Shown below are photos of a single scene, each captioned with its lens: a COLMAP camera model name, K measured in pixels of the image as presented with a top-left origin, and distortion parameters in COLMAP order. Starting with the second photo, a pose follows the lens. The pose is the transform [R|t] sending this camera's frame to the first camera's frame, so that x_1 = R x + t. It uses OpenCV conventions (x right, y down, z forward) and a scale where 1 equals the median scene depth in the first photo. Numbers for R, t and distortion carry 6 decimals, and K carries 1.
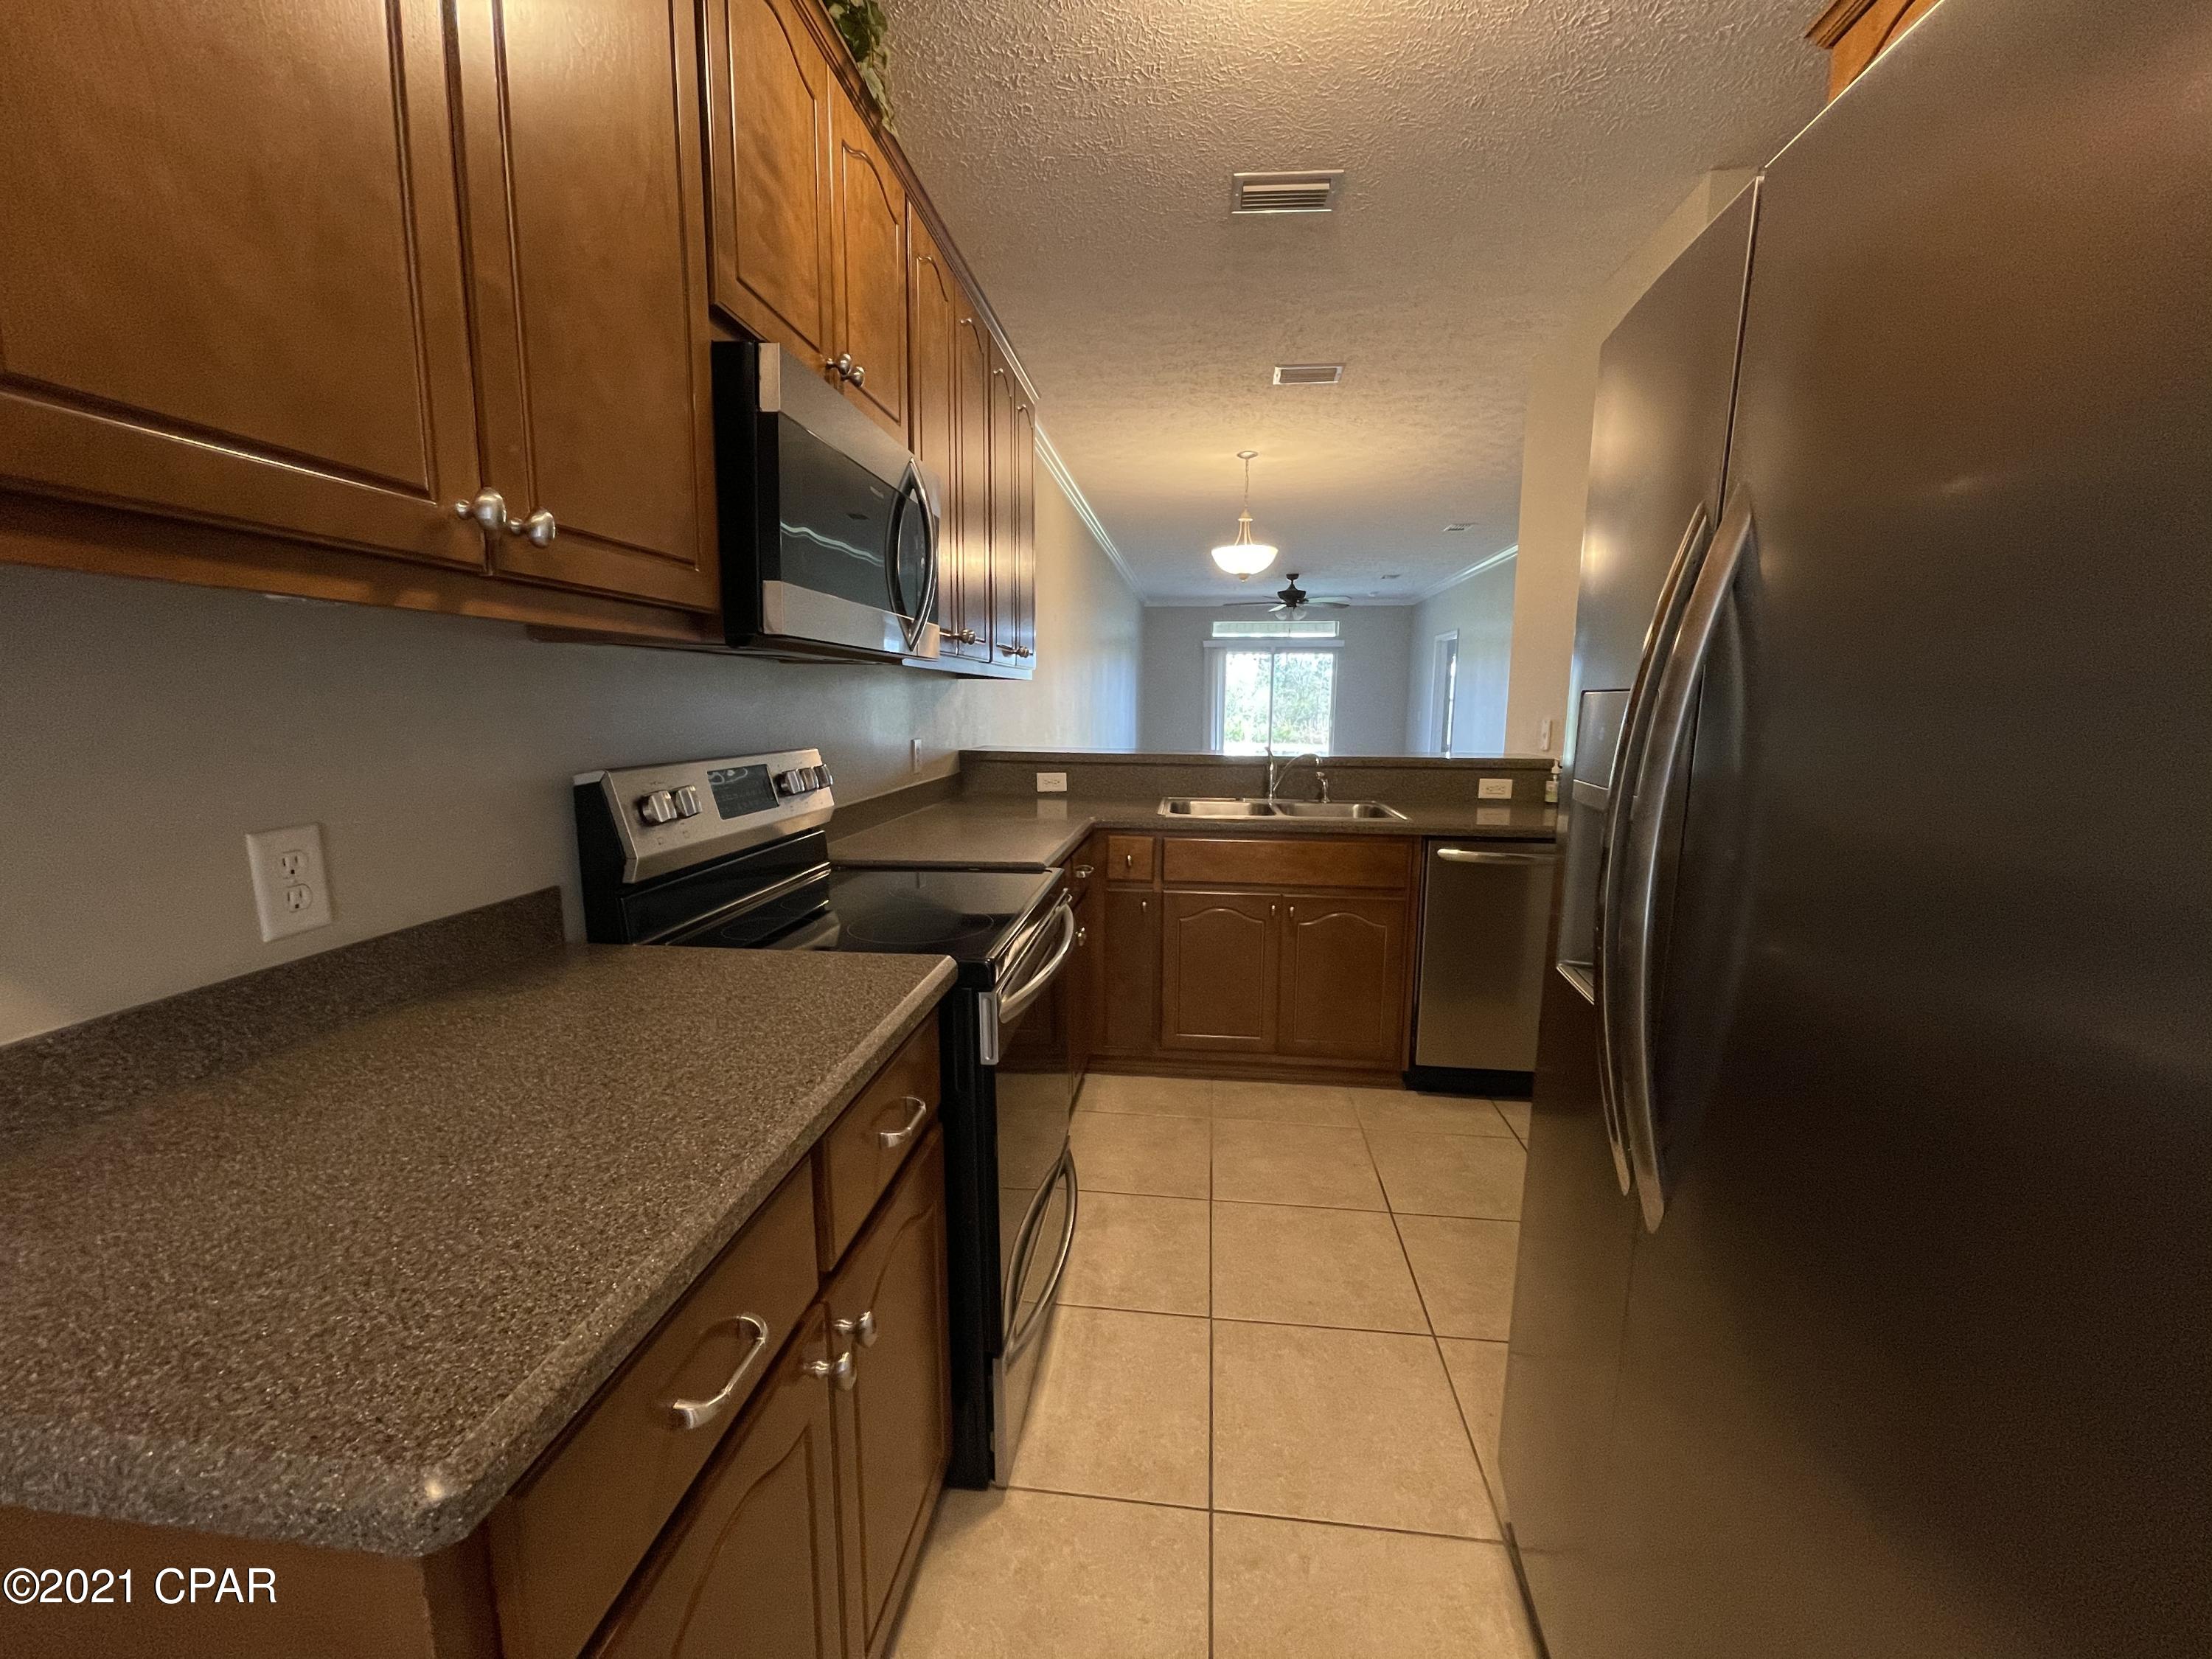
lens RADIAL K [[889.1, 0, 1098.2], [0, 889.1, 842.6], [0, 0, 1]] dist [-0.000312, 0.000111]
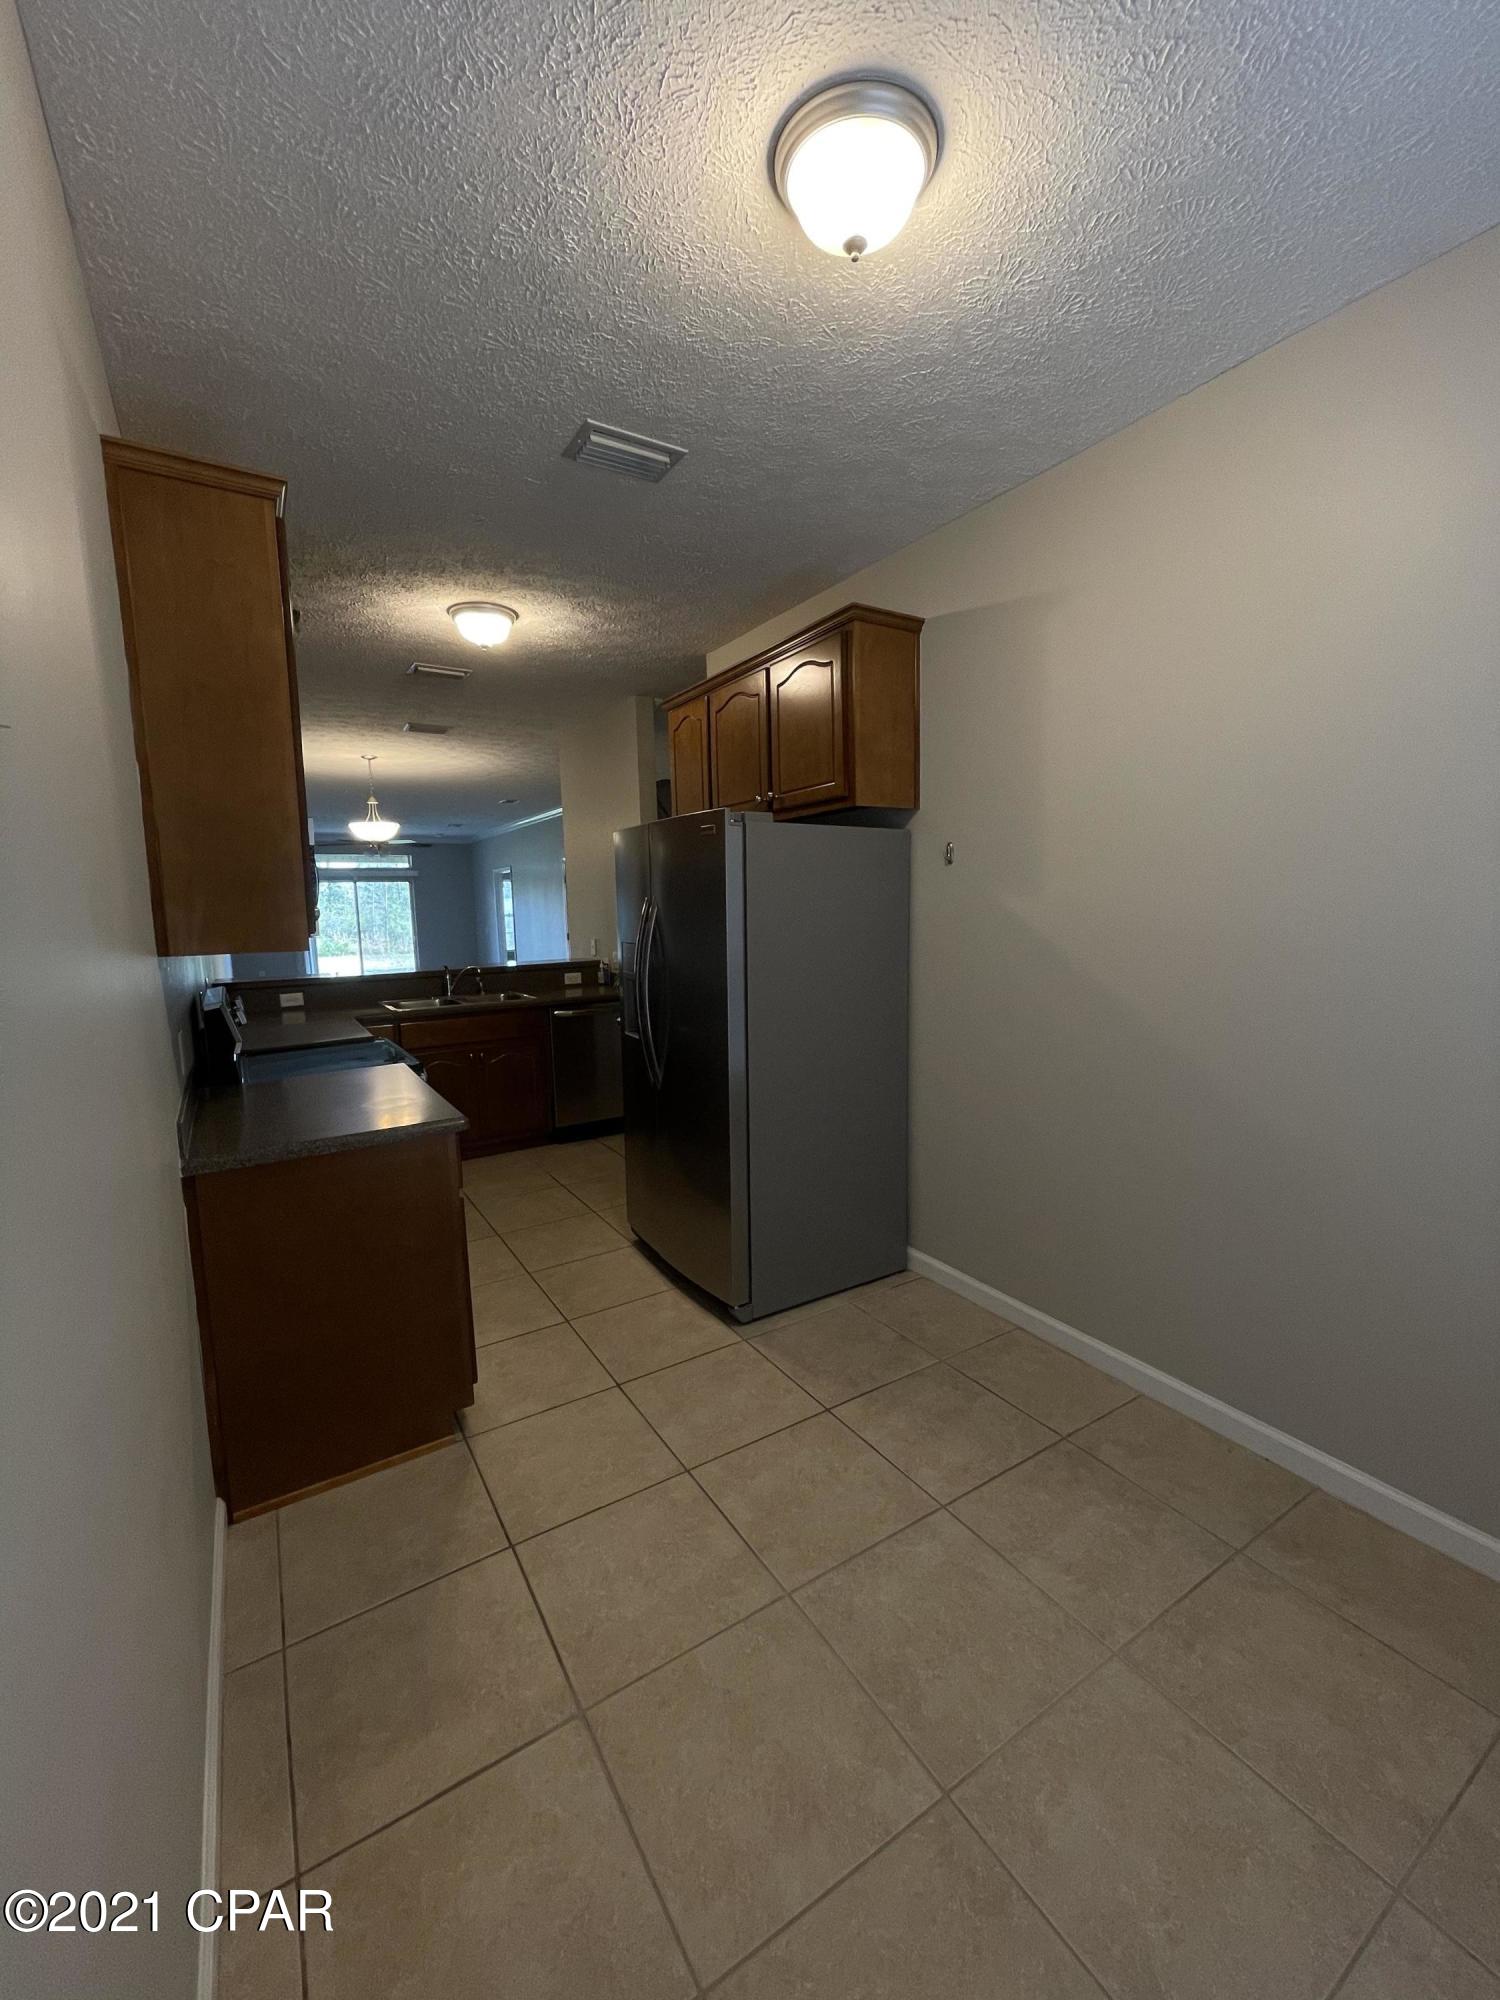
lens RADIAL K [[803.9, 0, 751.7], [0, 803.9, 1011.3], [0, 0, 1]] dist [-0.000312, 0.000111]
pose [[0.776187, -0.110278, 0.620783, -0.284524], [0.132262, 0.991157, 0.010701, 0.035681], [-0.616474, 0.073800, 0.783909, -0.485104]]
